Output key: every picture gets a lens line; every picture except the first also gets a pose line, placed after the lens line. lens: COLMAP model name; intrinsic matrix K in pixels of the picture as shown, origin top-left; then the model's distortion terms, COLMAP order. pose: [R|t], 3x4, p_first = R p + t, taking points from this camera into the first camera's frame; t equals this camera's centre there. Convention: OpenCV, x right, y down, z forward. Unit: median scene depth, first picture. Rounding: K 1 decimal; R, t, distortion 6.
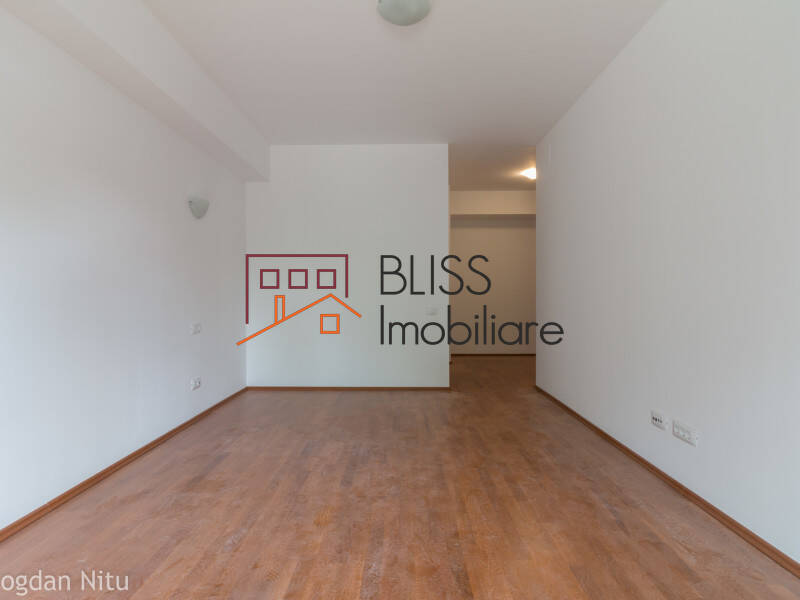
lens RADIAL K [[399.5, 0, 400.0], [0, 399.5, 300.0], [0, 0, 1]] dist [-0.000136, 0.000001]
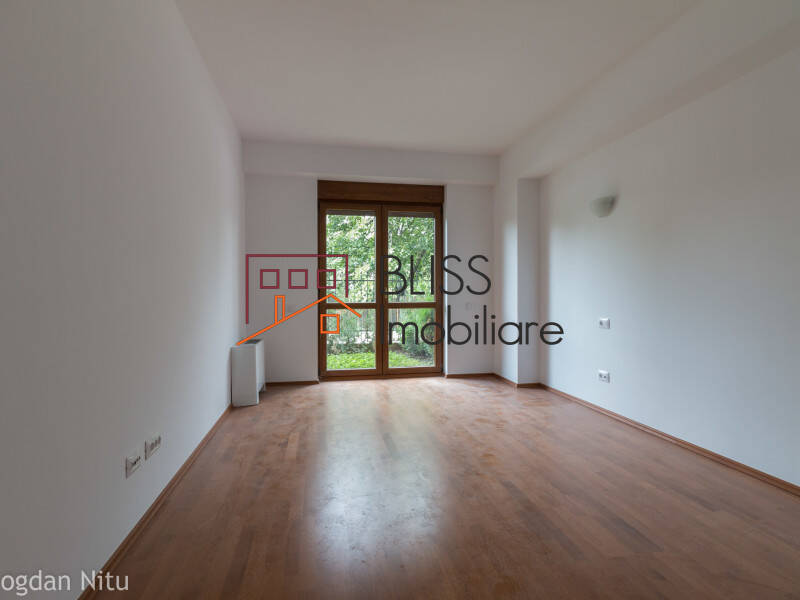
lens RADIAL K [[399.5, 0, 400.0], [0, 399.5, 300.0], [0, 0, 1]] dist [-0.000136, 0.000001]
pose [[-0.976596, 0.007511, -0.214949, 0.330084], [0.001512, 0.999605, 0.028059, -0.021786], [0.215074, 0.027077, -0.976222, 1.875412]]
